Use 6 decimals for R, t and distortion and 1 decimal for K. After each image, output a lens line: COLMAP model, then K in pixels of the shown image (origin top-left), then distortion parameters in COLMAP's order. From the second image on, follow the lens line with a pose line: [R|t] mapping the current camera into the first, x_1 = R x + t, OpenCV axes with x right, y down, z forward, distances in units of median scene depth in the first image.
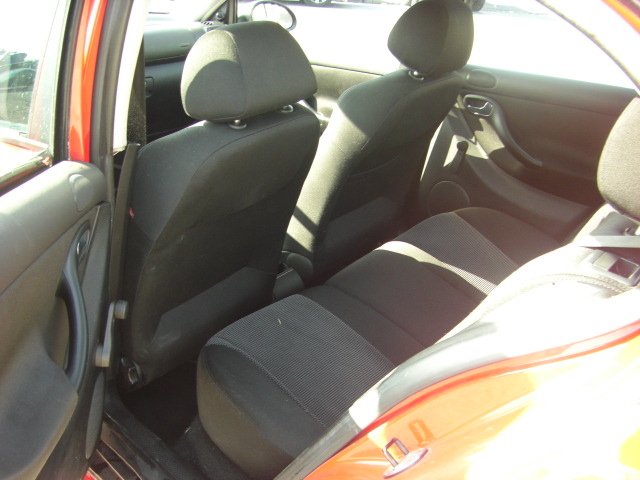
lens RADIAL K [[720.5, 0, 297.3], [0, 720.5, 300.6], [0, 0, 1]] dist [-0.168783, 0.083612]
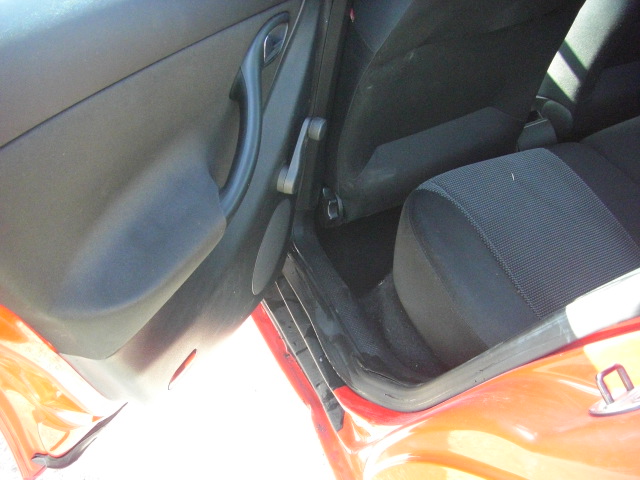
lens RADIAL K [[720.5, 0, 297.3], [0, 720.5, 300.6], [0, 0, 1]] dist [-0.168783, 0.083612]
pose [[0.927800, 0.213409, -0.306014, 0.024931], [-0.142455, 0.960738, 0.238094, 0.008966], [0.344811, -0.177310, 0.921774, 0.166862]]
